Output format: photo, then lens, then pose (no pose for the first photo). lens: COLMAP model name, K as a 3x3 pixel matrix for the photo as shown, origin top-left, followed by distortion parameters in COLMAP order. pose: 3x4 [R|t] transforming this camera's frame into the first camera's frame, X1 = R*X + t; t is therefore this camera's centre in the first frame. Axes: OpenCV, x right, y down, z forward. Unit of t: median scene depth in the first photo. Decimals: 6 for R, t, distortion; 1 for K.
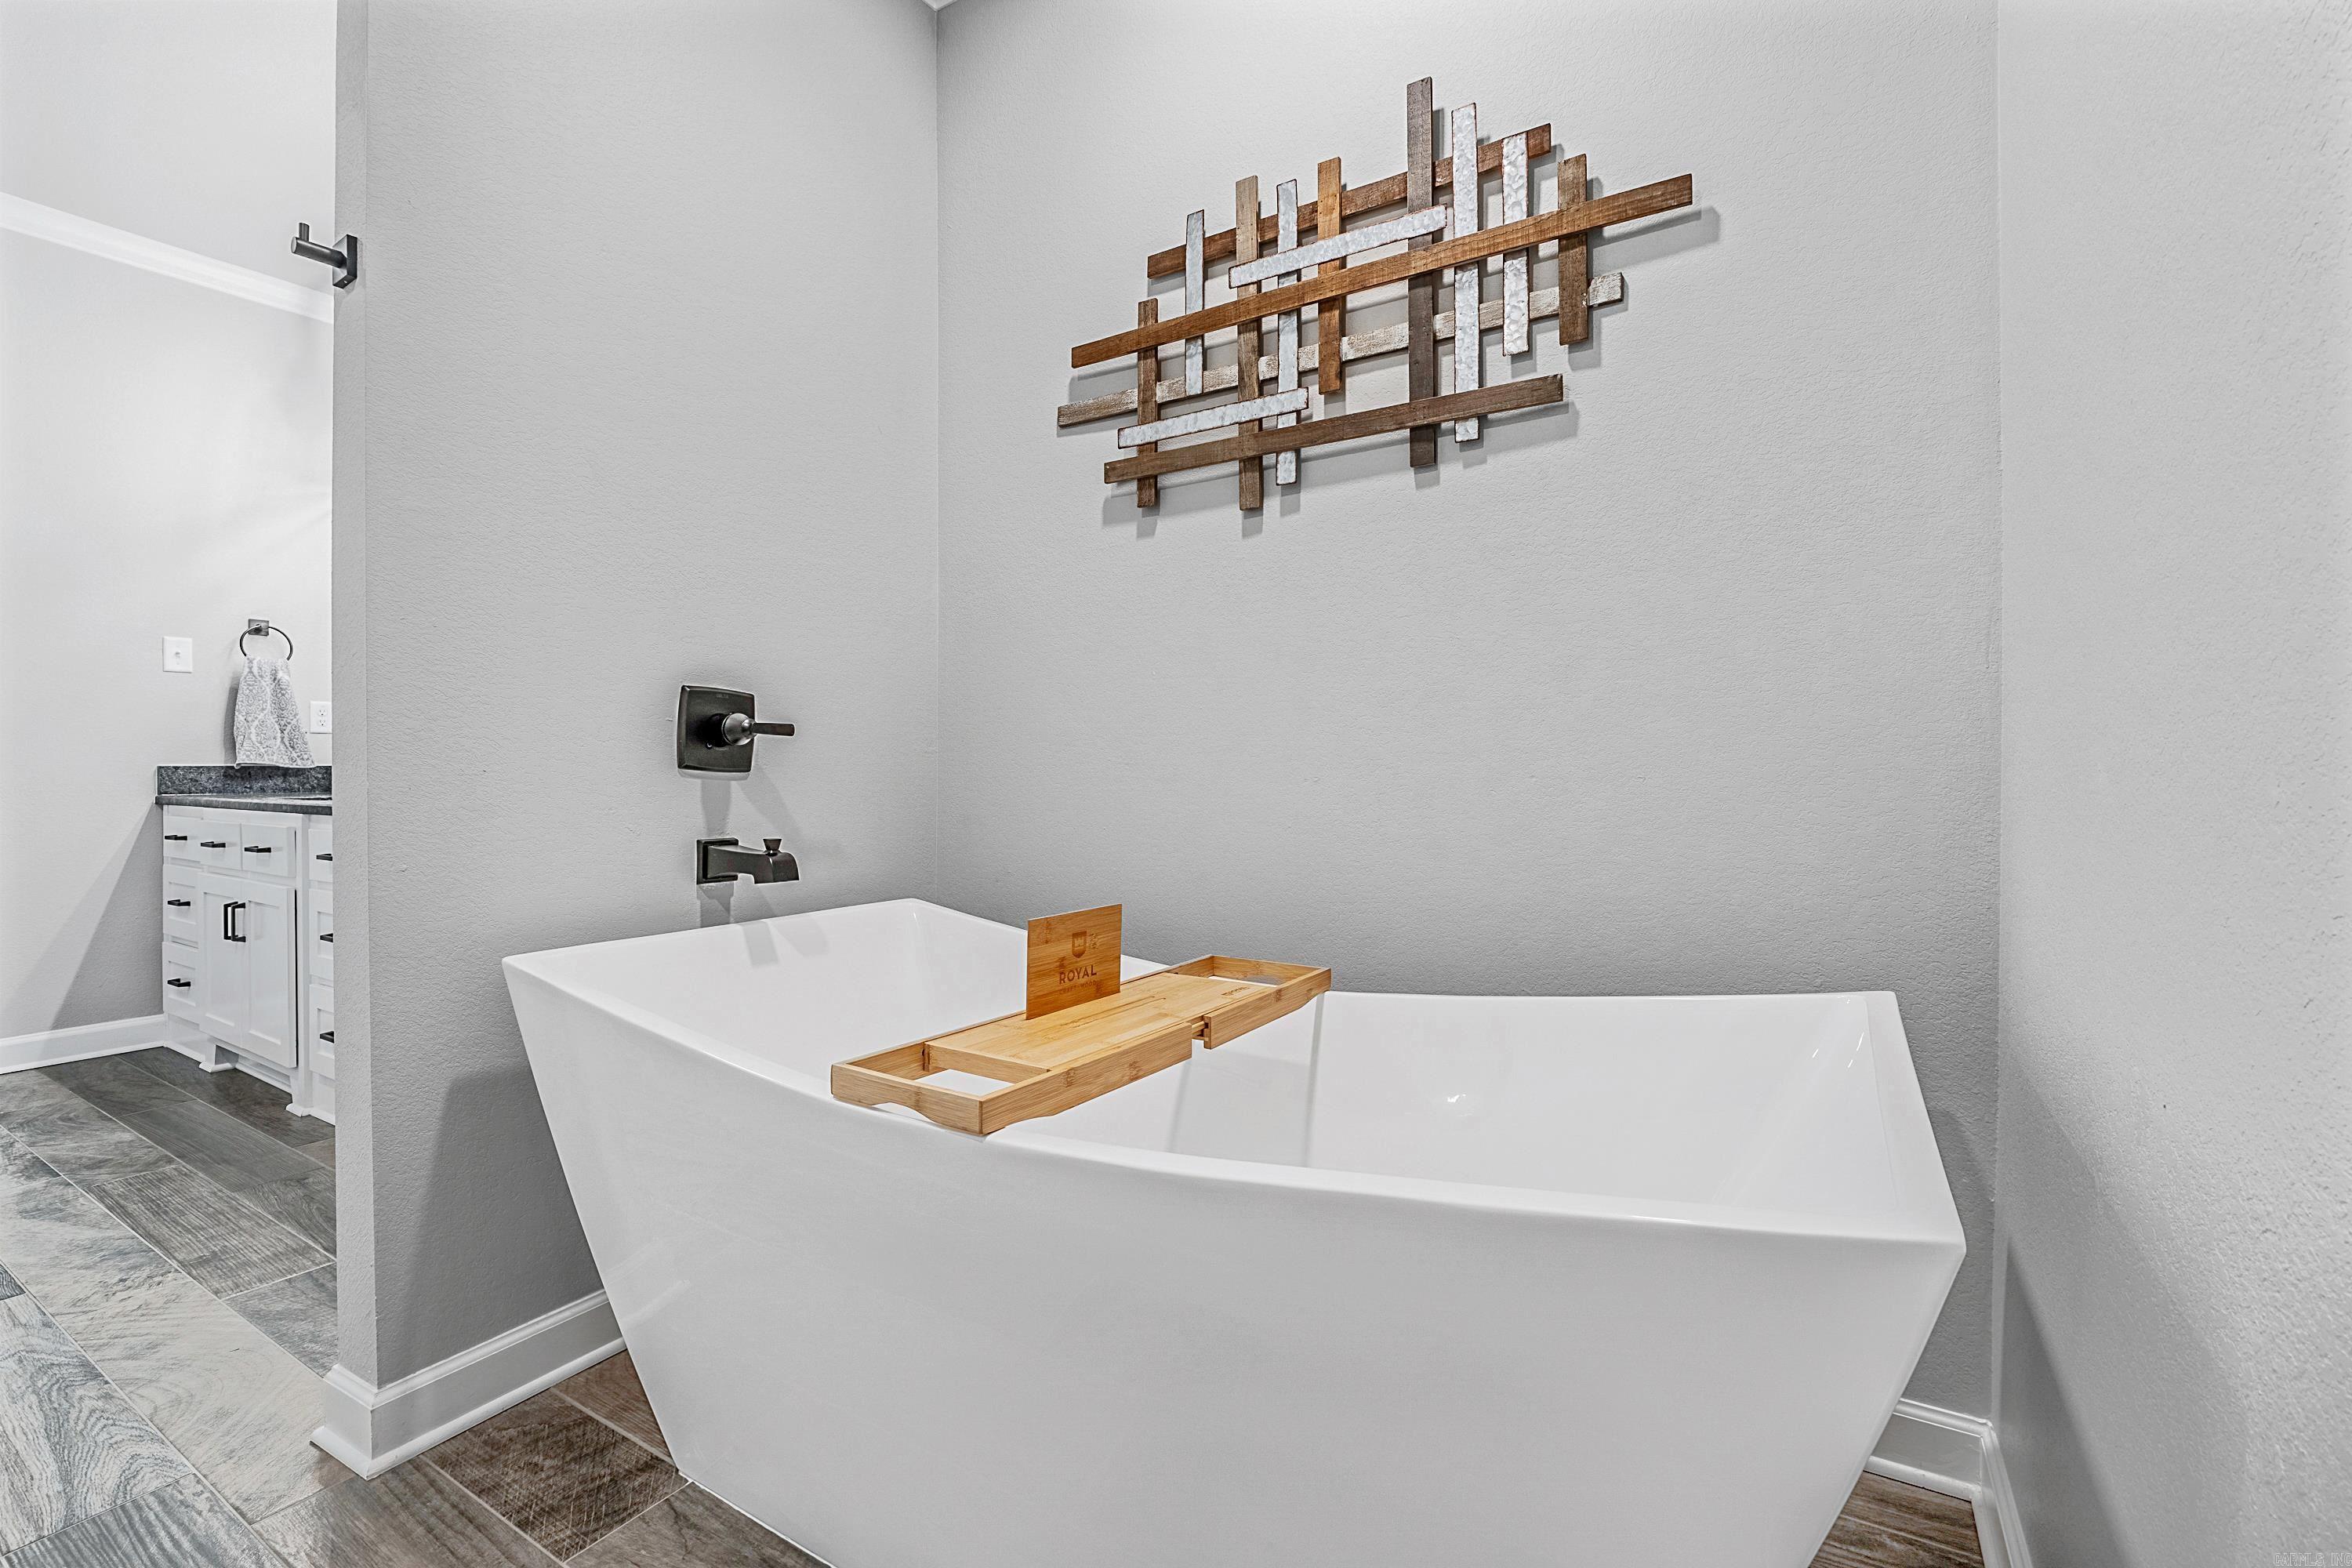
lens RADIAL K [[1047.1, 0, 1174.2], [0, 1047.1, 767.2], [0, 0, 1]] dist [-0.002608, 0.000566]
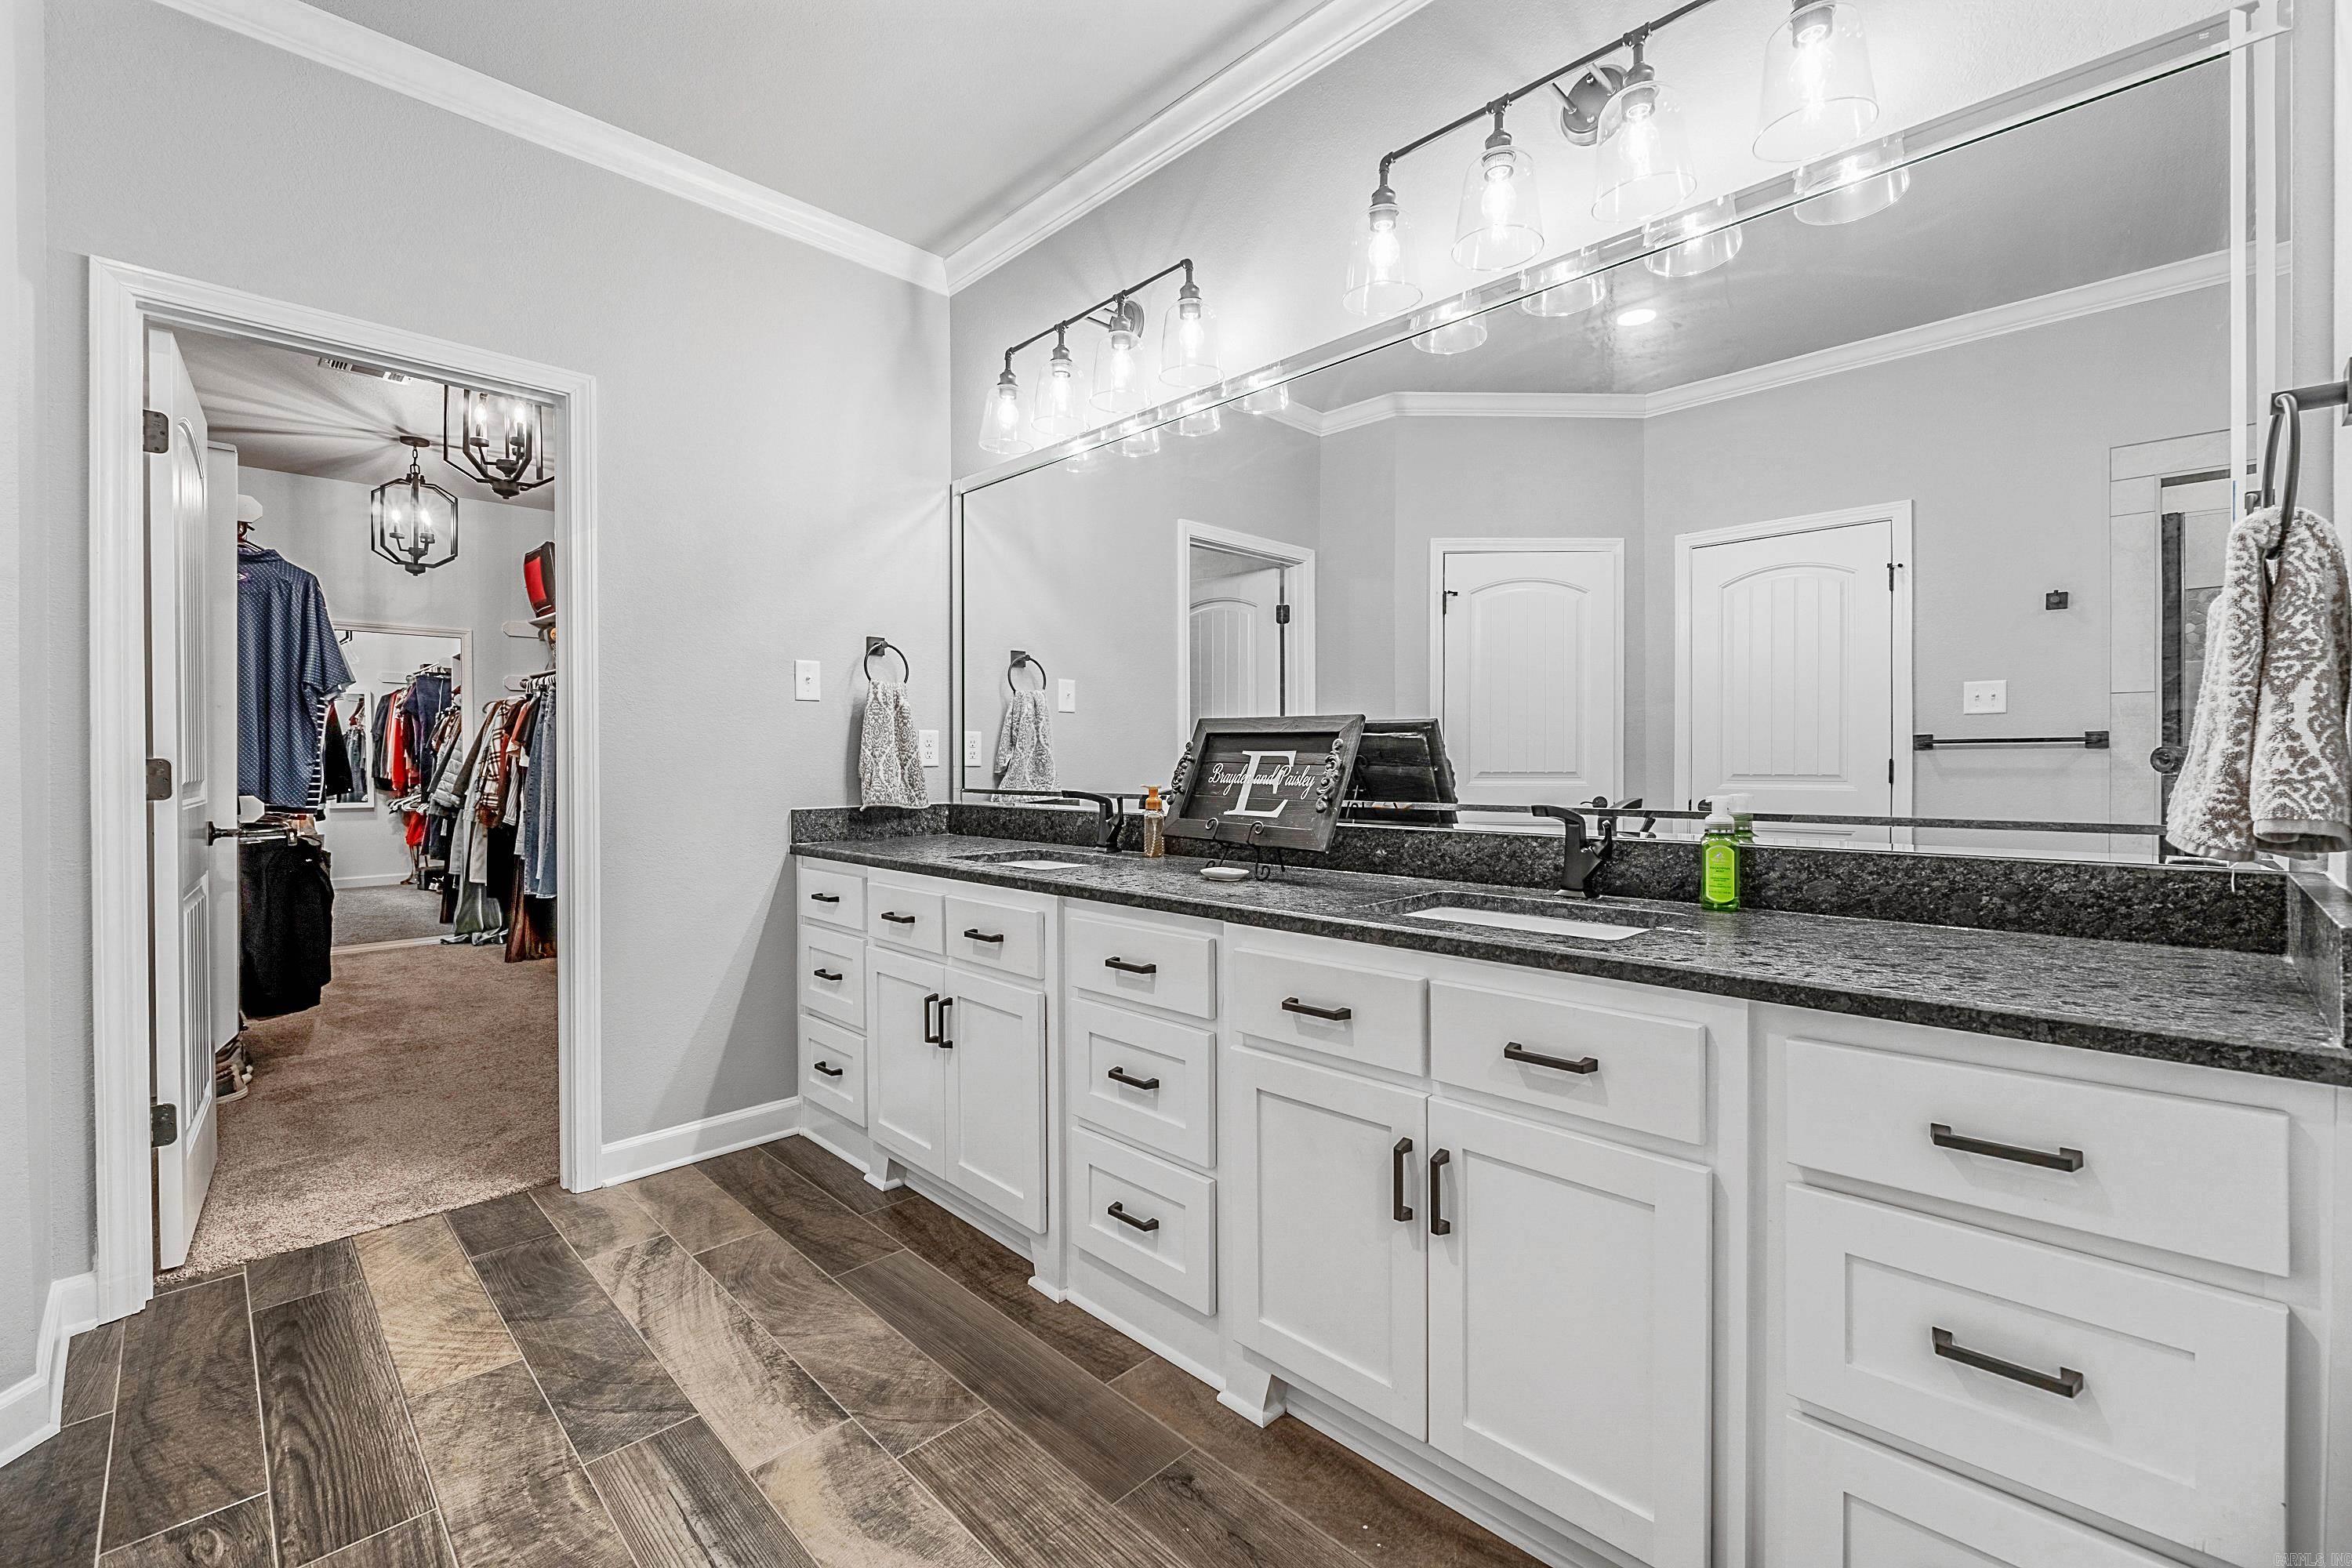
lens RADIAL K [[995.5, 0, 1171.4], [0, 995.5, 771.7], [0, 0, 1]] dist [-0.003101, -0.000324]
pose [[0.974599, -0.002258, -0.223945, -0.562554], [0.004373, 0.999950, 0.008945, -0.045120], [0.223914, -0.009697, 0.974561, 0.314704]]
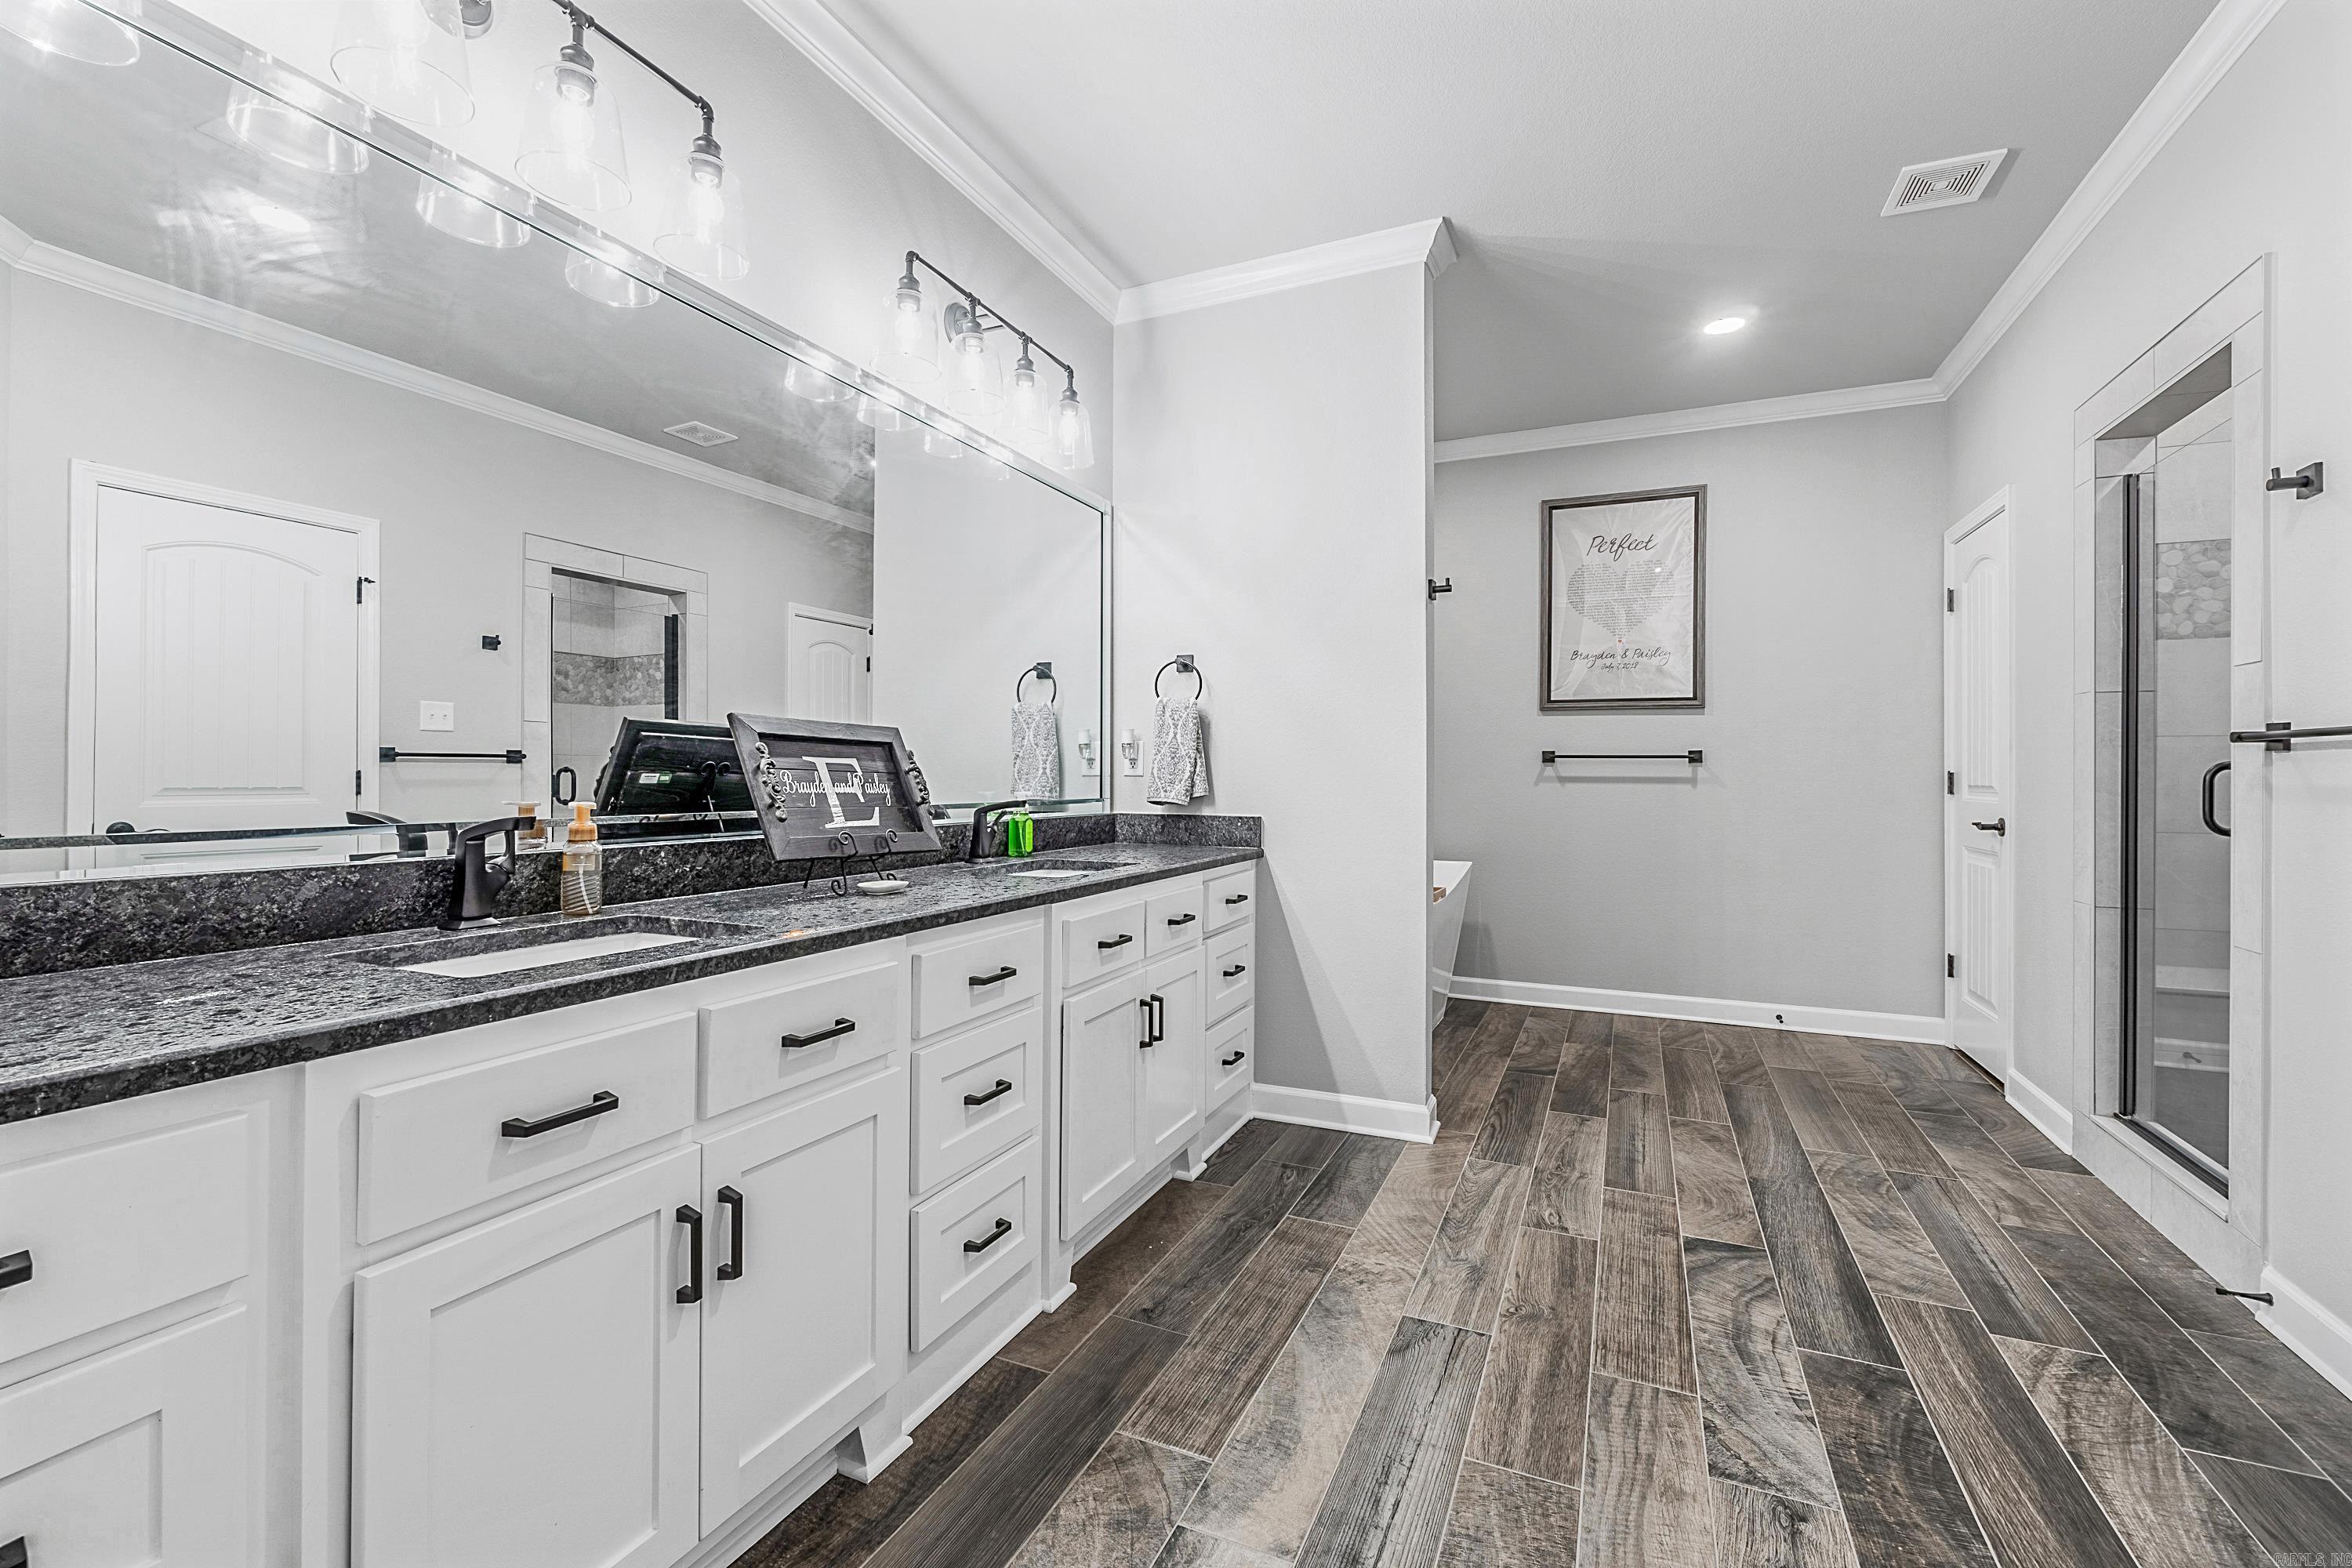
lens RADIAL K [[1001.8, 0, 1174.9], [0, 1001.8, 779.9], [0, 0, 1]] dist [-0.005234, -0.000904]
pose [[-0.141622, -0.005947, 0.989903, -1.327121], [-0.001303, 0.999982, 0.005821, -0.042601], [-0.989920, -0.000466, -0.141627, 0.874876]]
